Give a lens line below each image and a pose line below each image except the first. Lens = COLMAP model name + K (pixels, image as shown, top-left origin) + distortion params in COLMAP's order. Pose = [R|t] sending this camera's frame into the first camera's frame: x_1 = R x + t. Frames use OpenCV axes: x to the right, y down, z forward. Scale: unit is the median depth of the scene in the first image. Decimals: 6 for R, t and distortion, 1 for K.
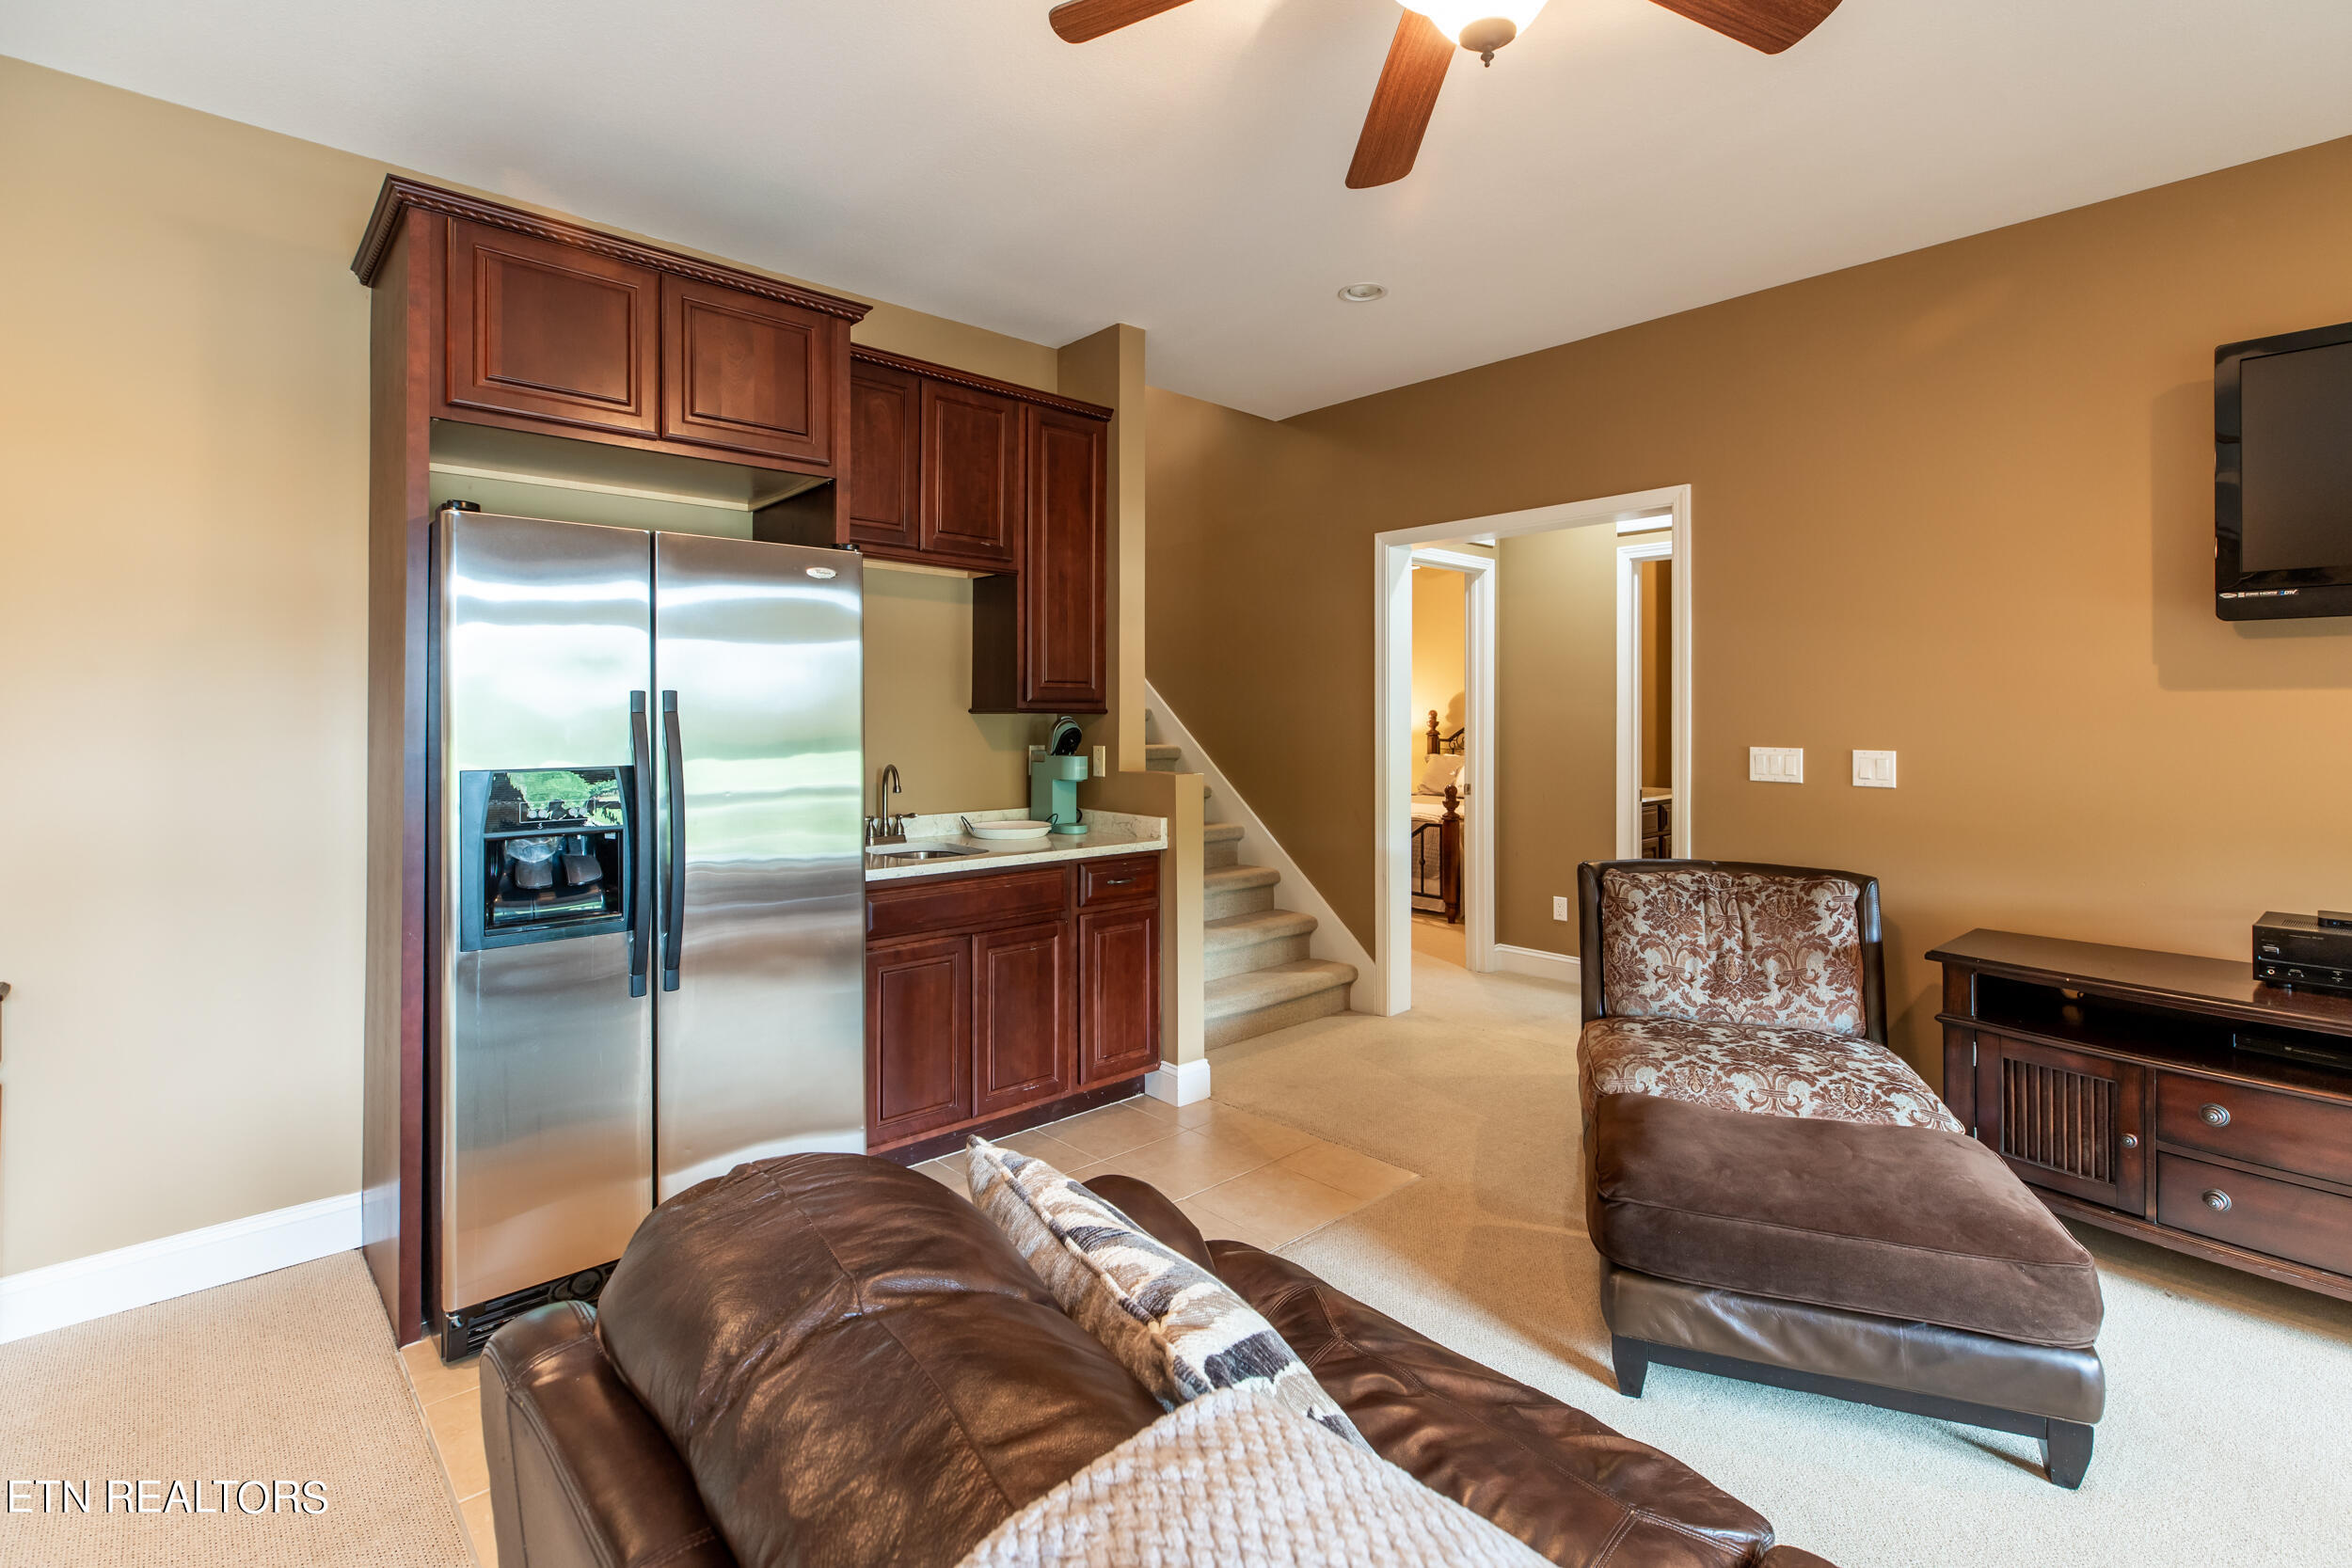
lens RADIAL K [[1084.6, 0, 1140.0], [0, 1084.6, 714.5], [0, 0, 1]] dist [0.005235, 0.001051]
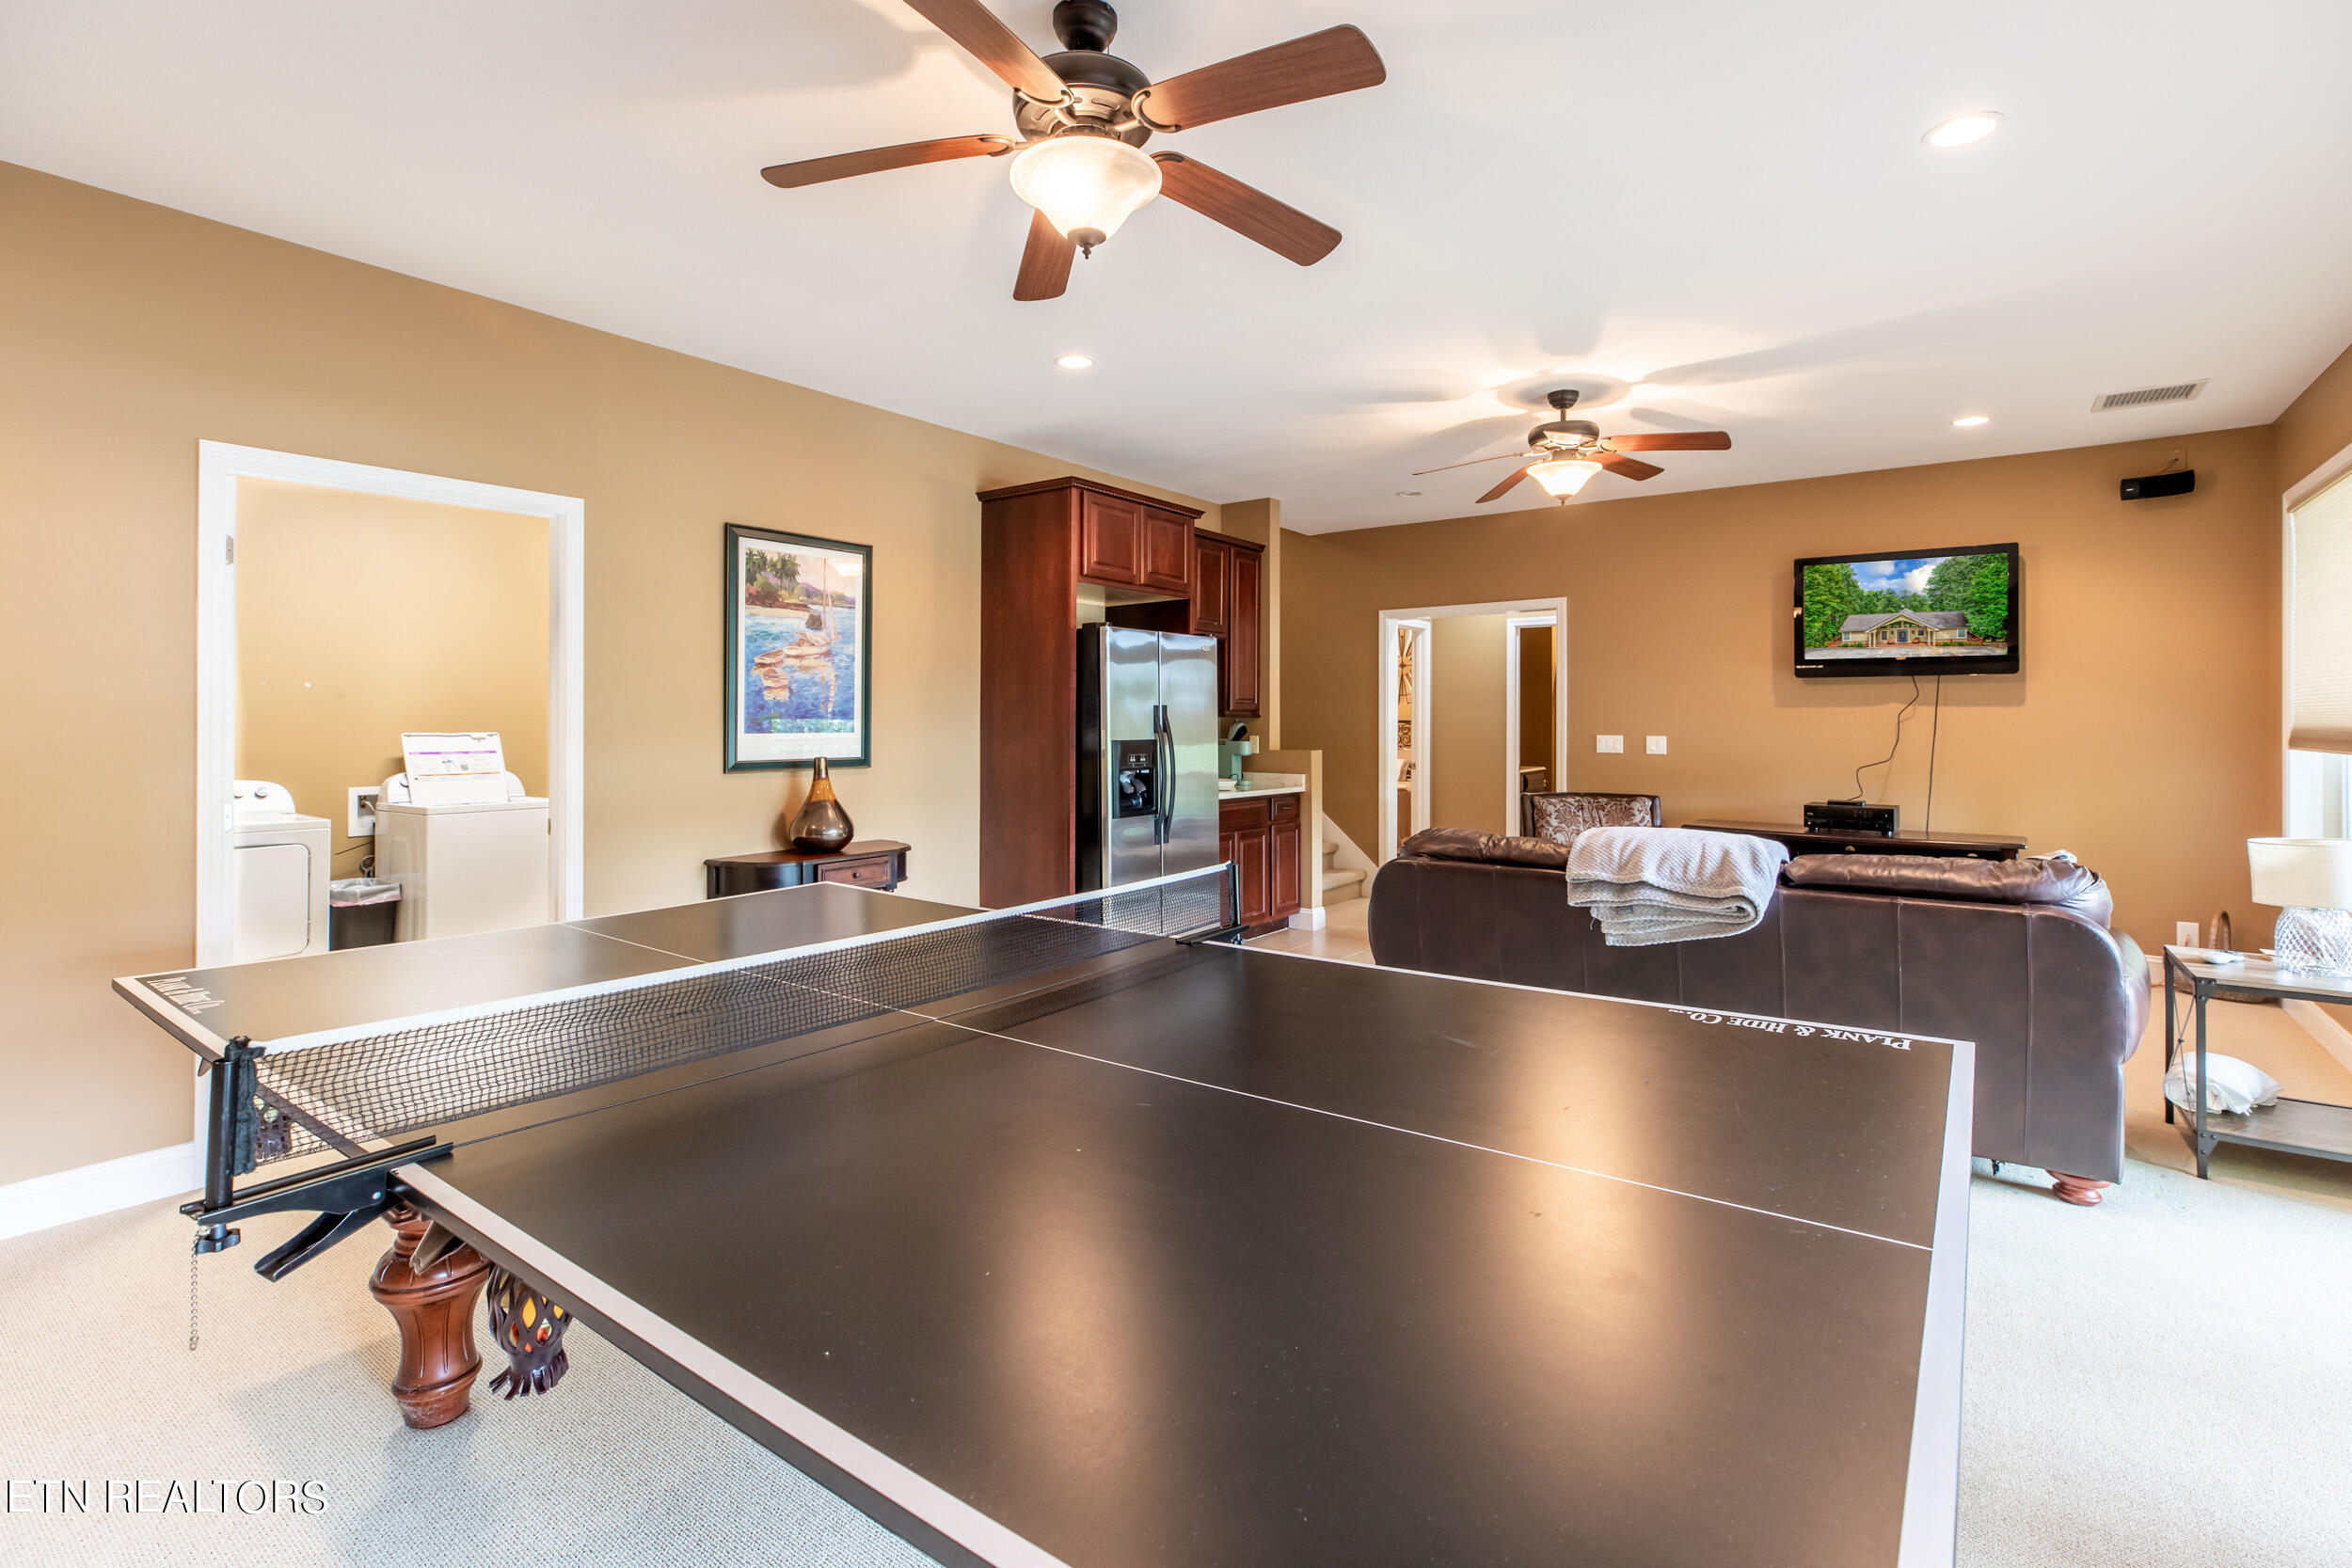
lens RADIAL K [[1084.6, 0, 1115.6], [0, 1084.6, 716.3], [0, 0, 1]] dist [0.005235, 0.001051]
pose [[0.985736, 0.002330, 0.168282, -0.600145], [-0.001866, 0.999994, -0.002914, 0.003311], [-0.168287, 0.002558, 0.985735, -0.752788]]
